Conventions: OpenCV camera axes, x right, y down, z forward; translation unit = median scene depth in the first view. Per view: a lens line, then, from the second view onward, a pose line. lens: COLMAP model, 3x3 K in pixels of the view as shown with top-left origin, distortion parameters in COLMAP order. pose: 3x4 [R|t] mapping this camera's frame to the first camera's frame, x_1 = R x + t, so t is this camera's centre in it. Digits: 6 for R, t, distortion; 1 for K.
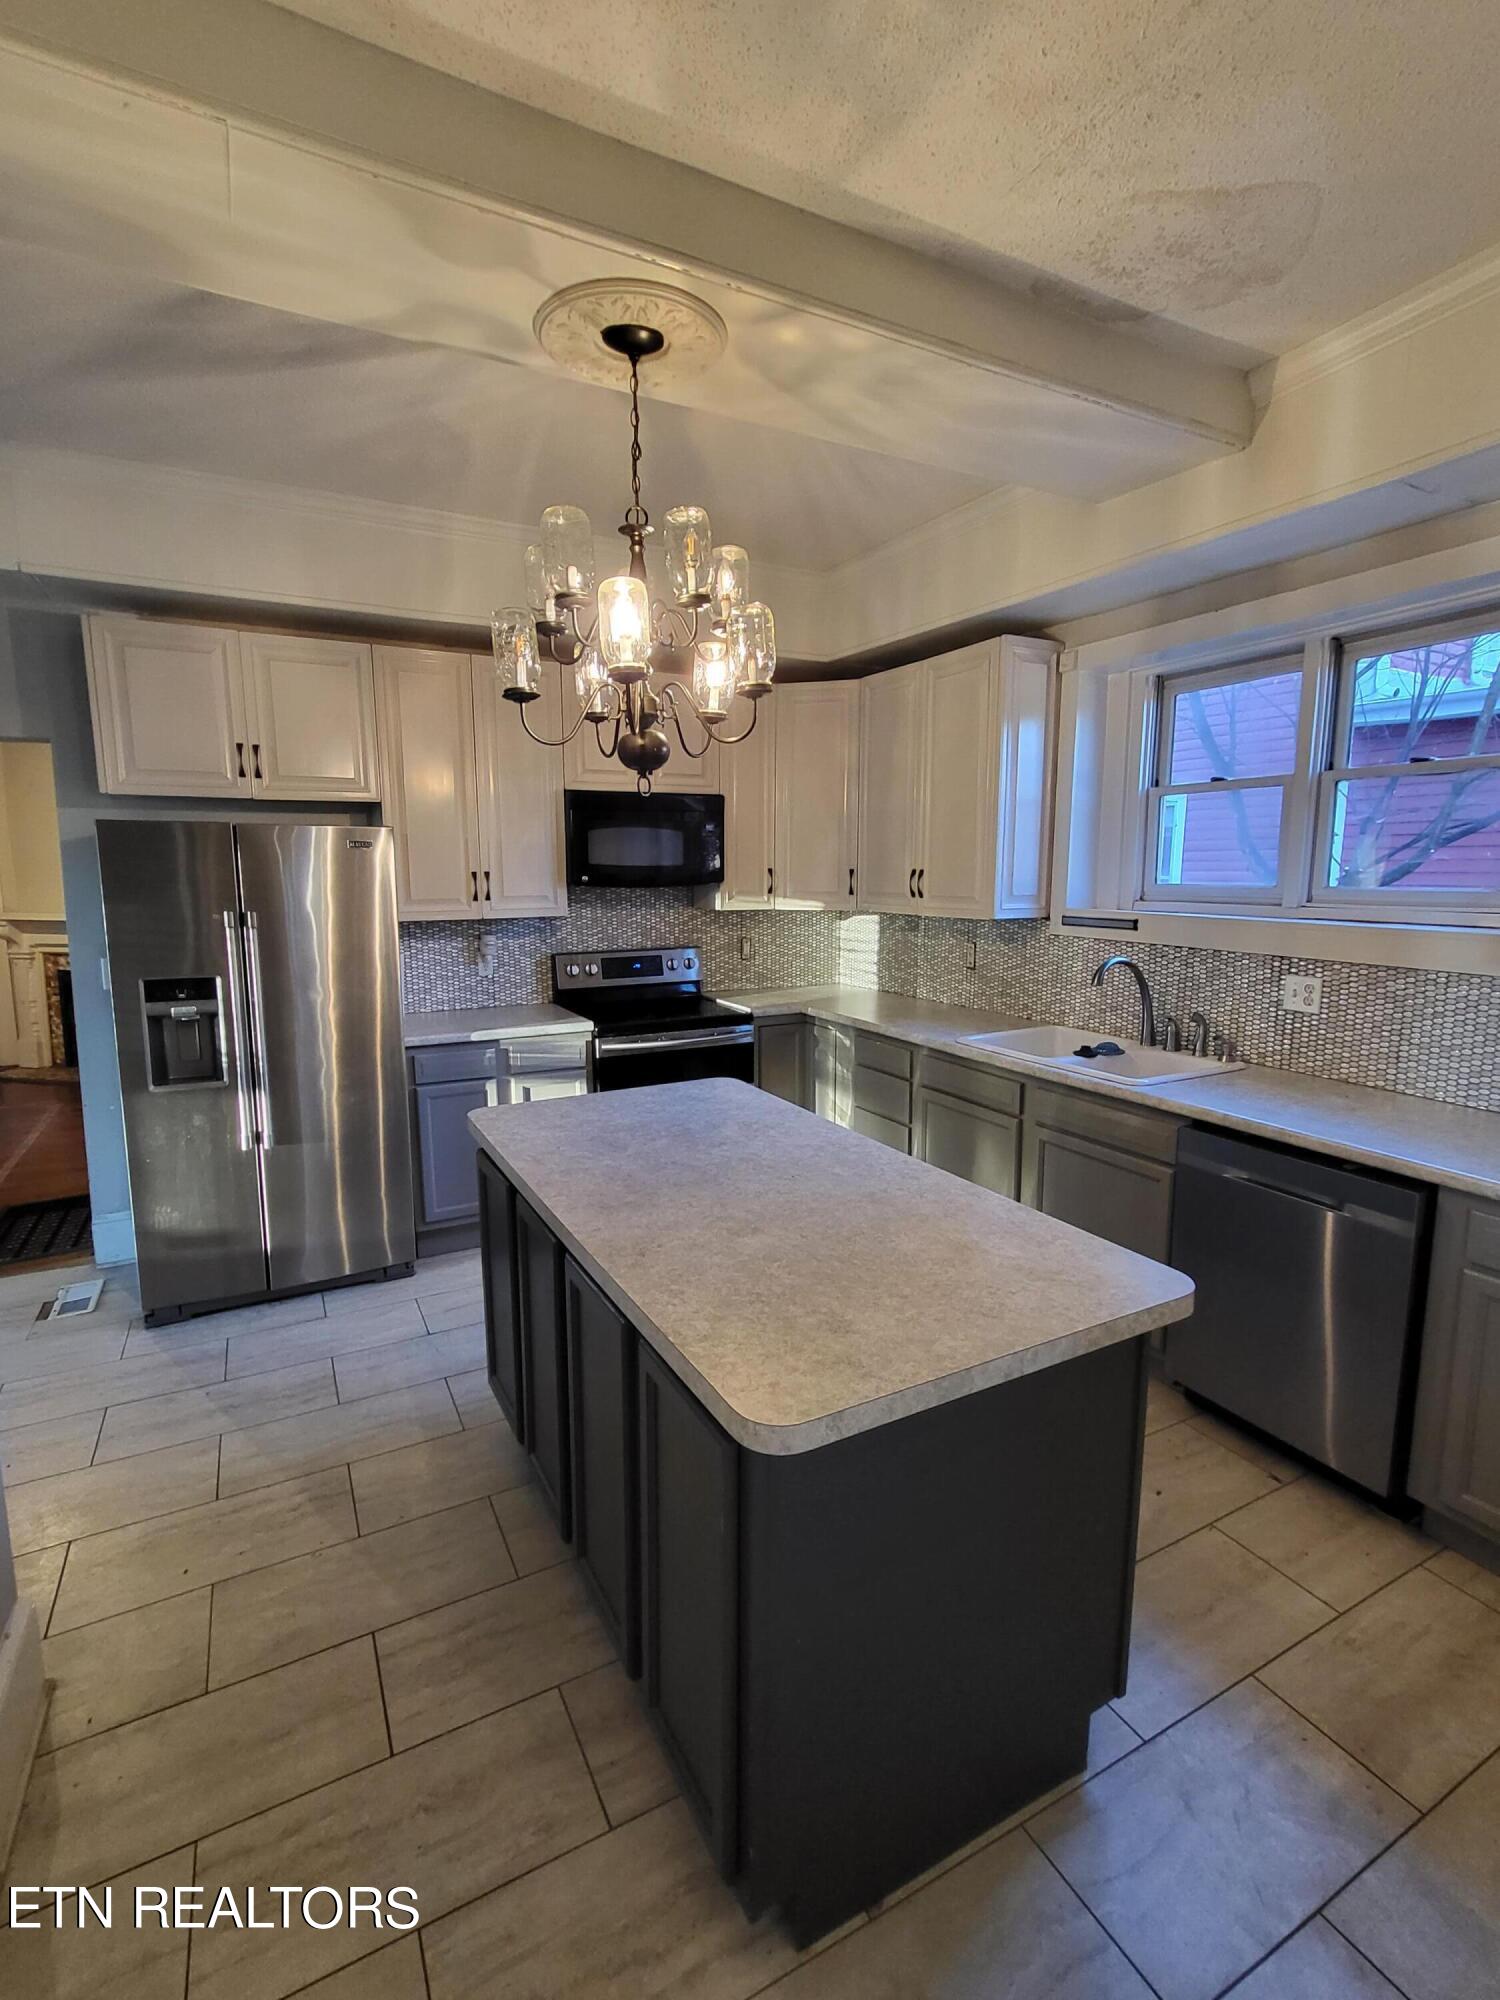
lens RADIAL K [[914.9, 0, 736.1], [0, 914.9, 1002.5], [0, 0, 1]] dist [-0.000889, -0.001039]
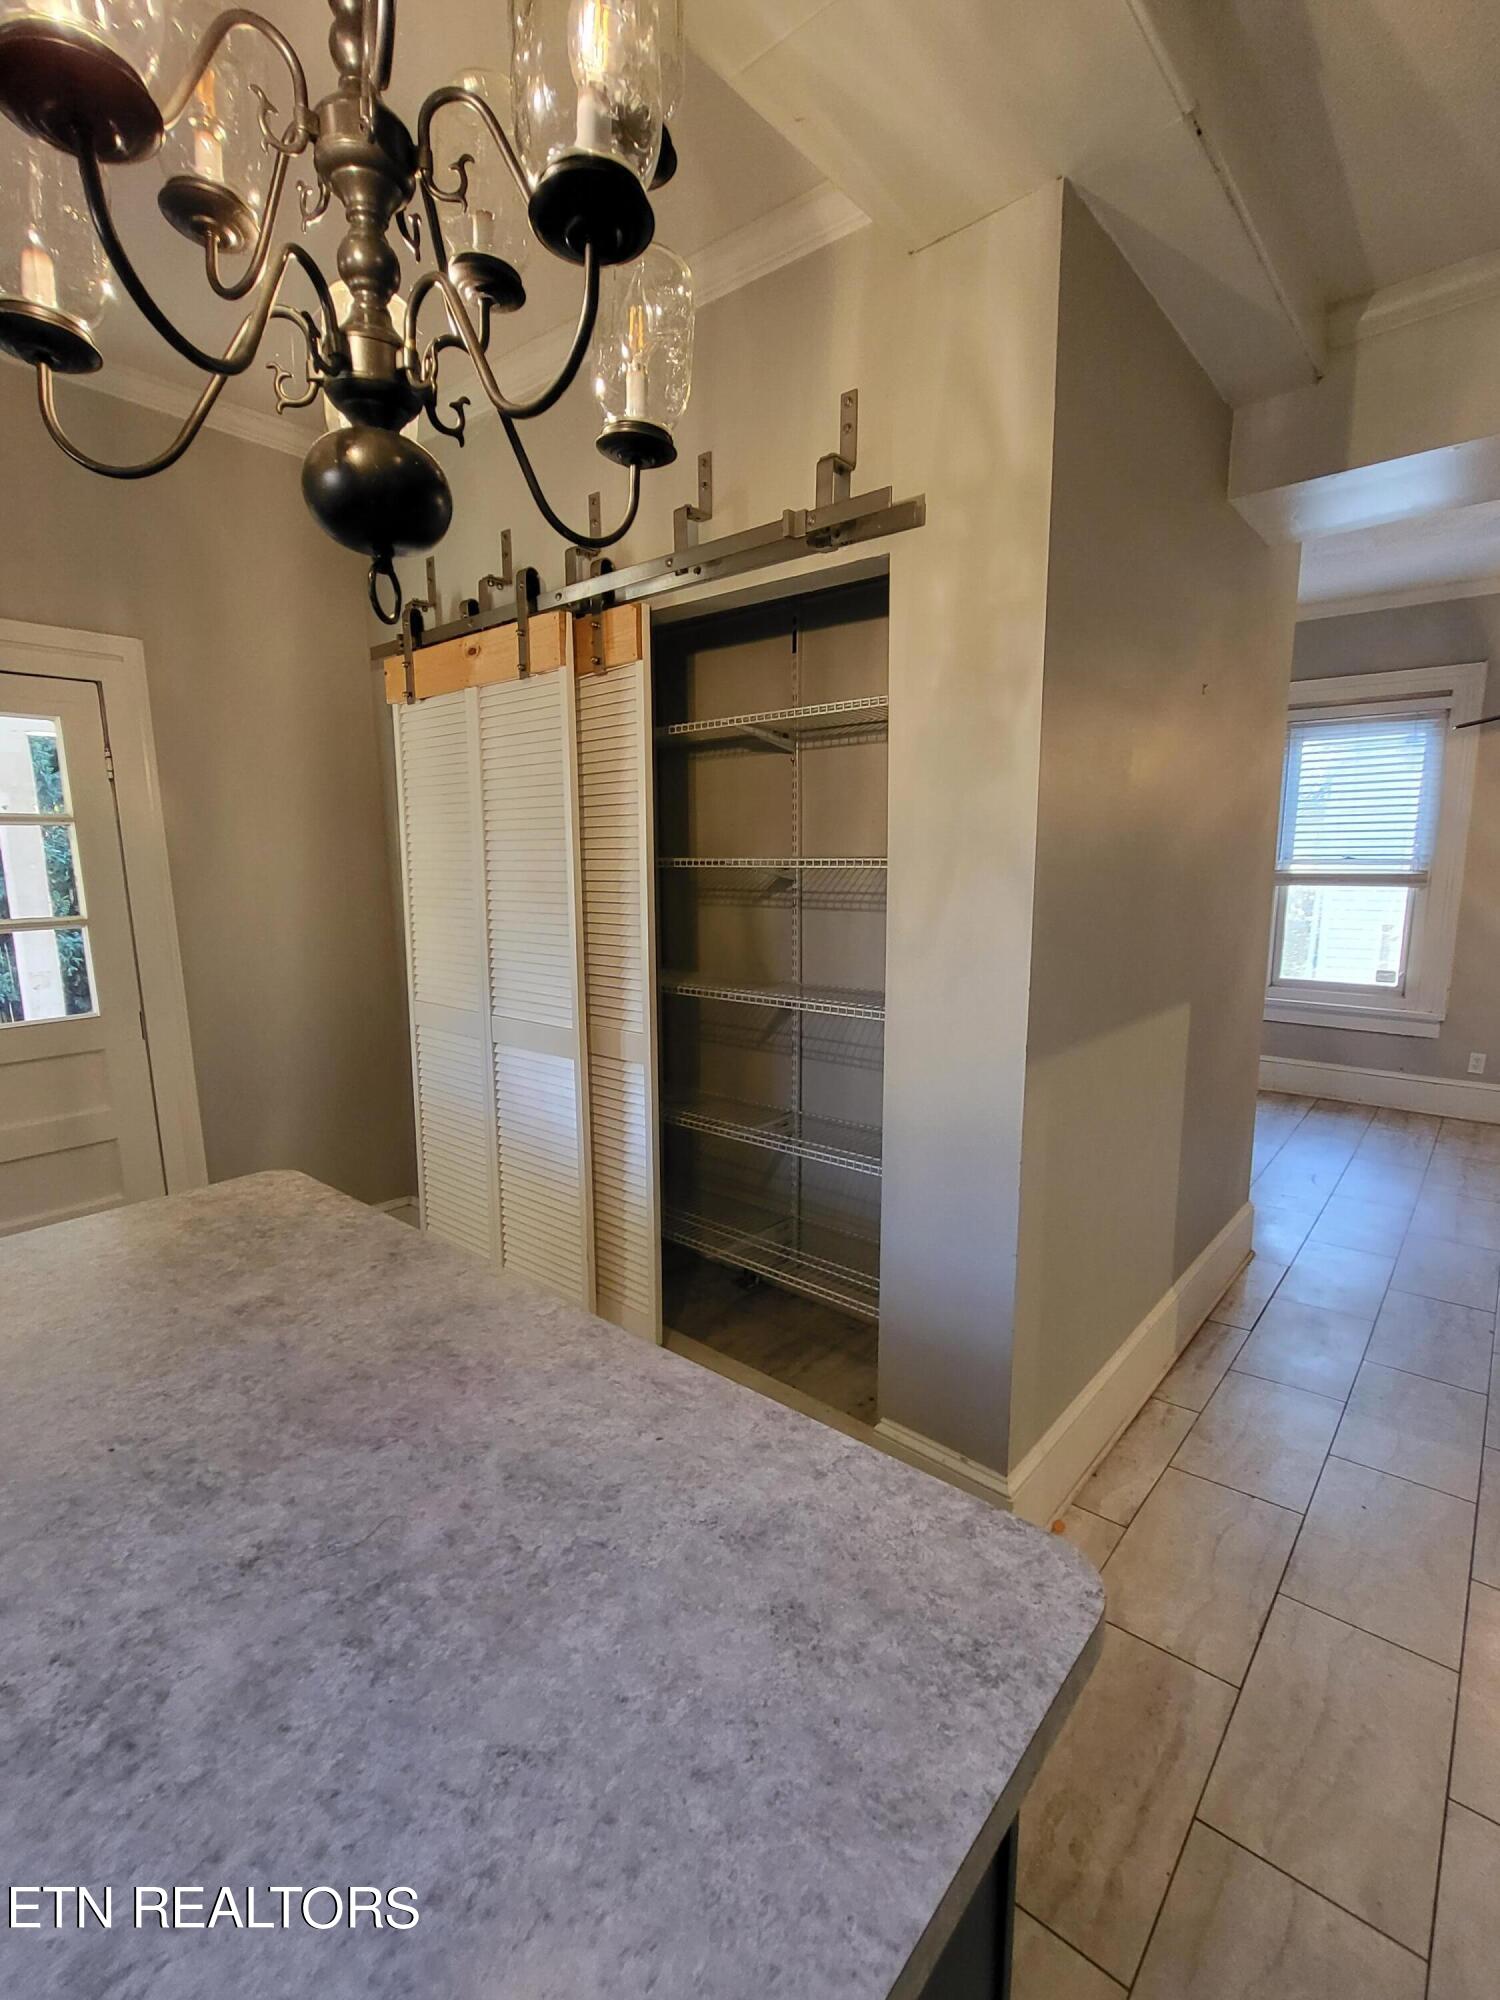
lens RADIAL K [[914.9, 0, 736.1], [0, 914.9, 1002.5], [0, 0, 1]] dist [-0.000889, -0.001039]
pose [[-0.932099, 0.063536, -0.356588, -0.078269], [-0.046432, 0.955412, 0.291602, -0.170200], [0.359215, 0.288359, -0.887589, 1.282413]]
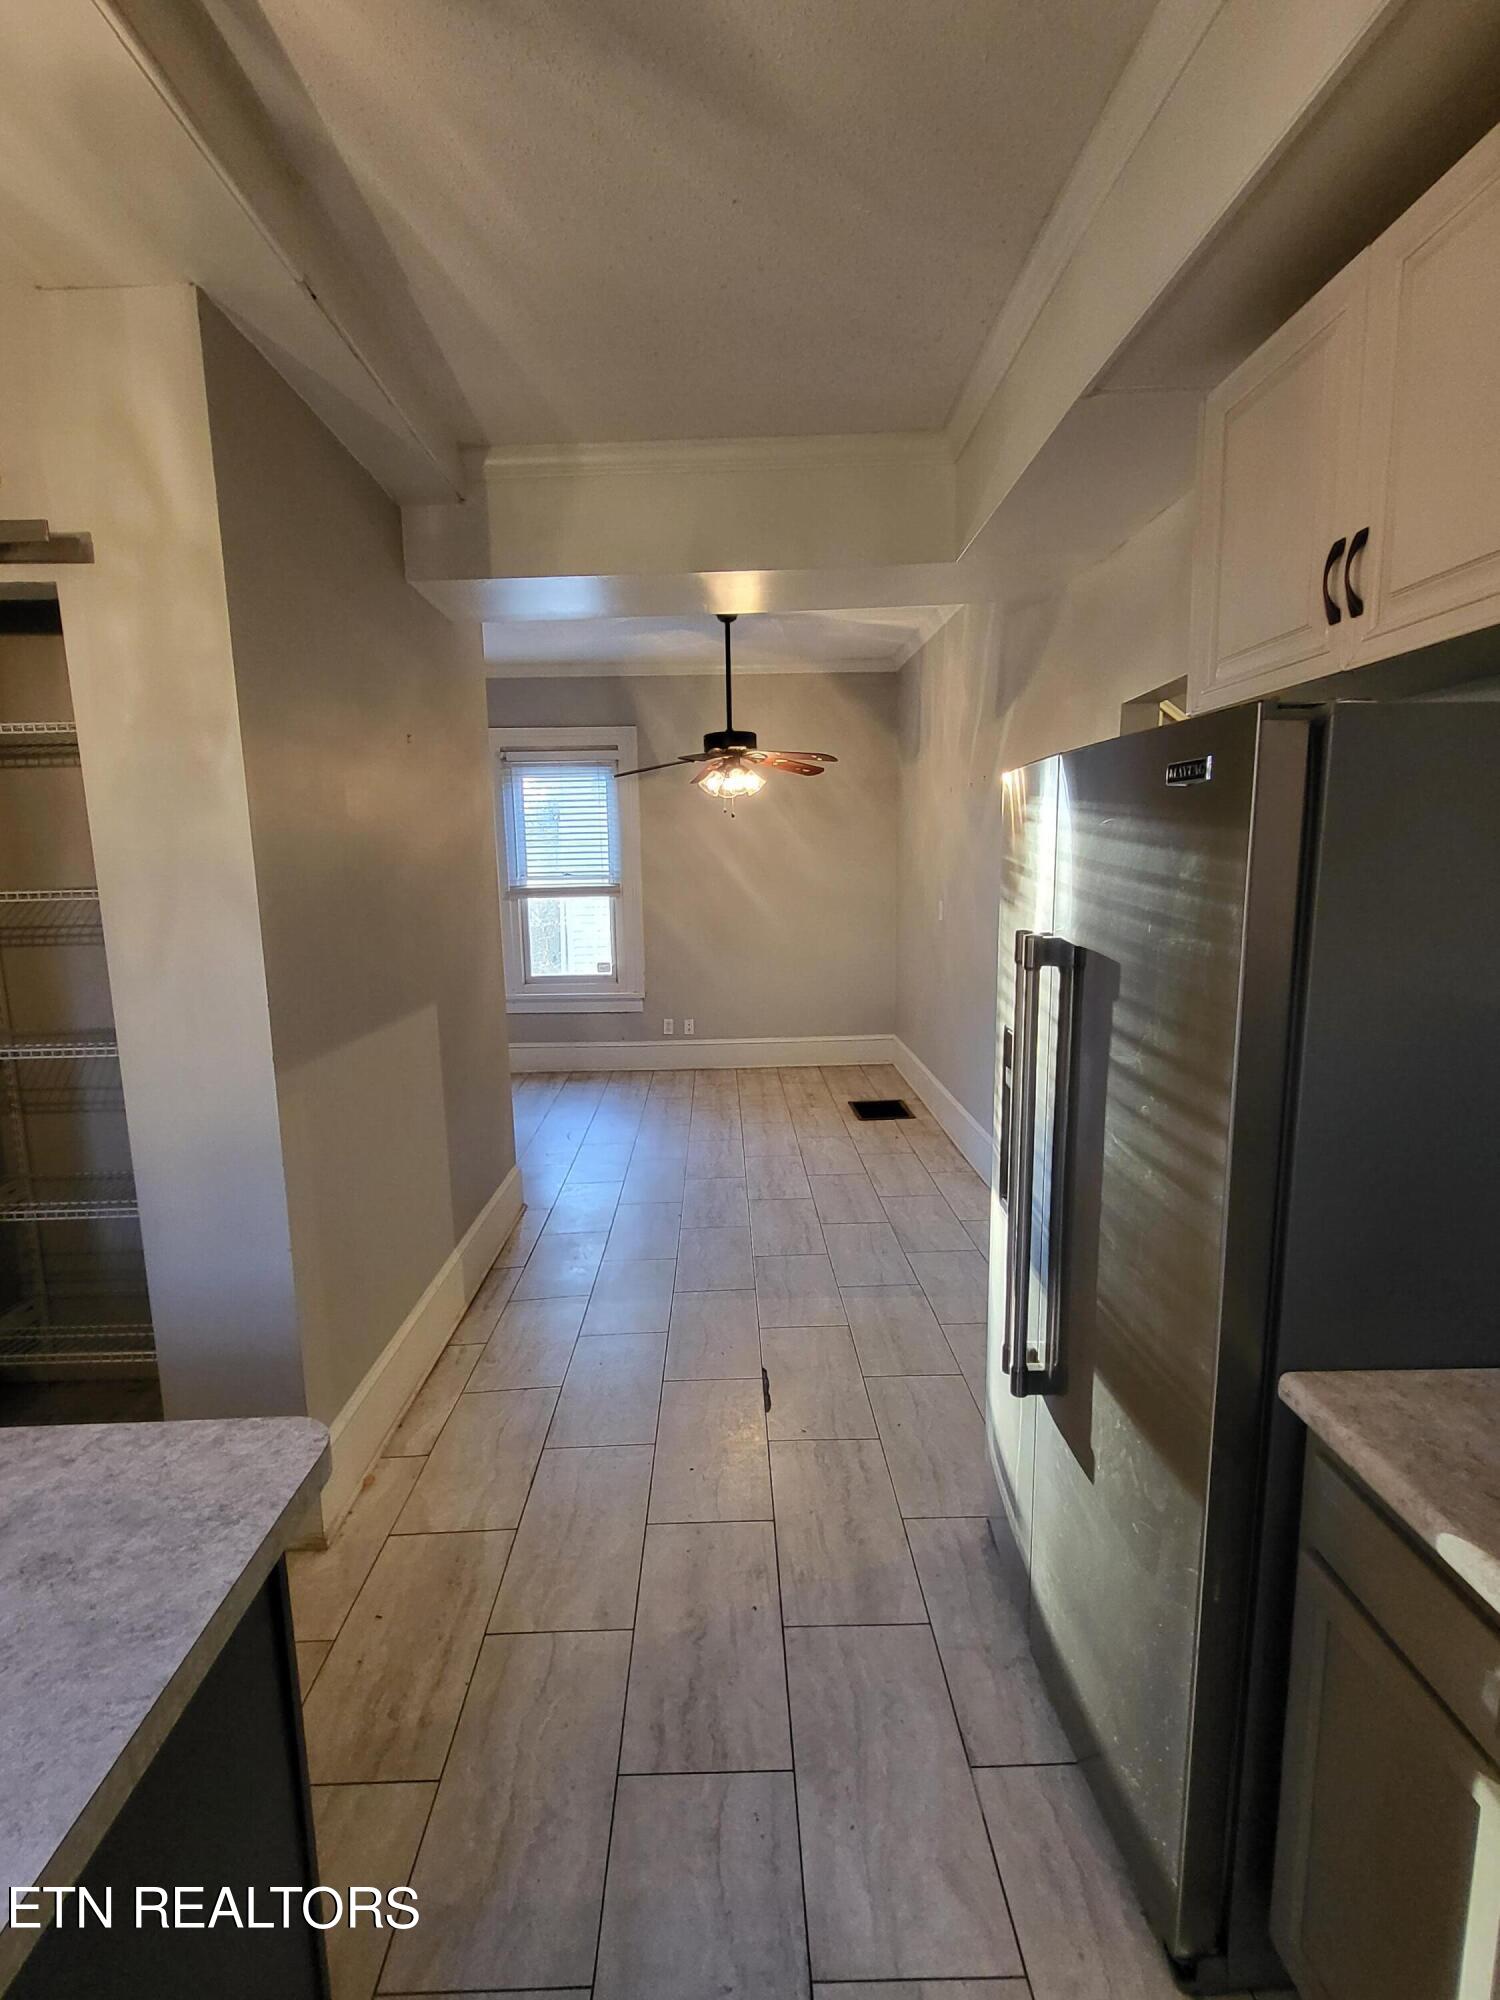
lens RADIAL K [[916.7, 0, 741.8], [0, 916.7, 1001.4], [0, 0, 1]] dist [0.000355, -0.000334]
pose [[-0.444583, 0.142710, -0.884297, -0.027502], [-0.112108, 0.970599, 0.213000, -0.202839], [0.888695, 0.193833, -0.415512, 1.428553]]
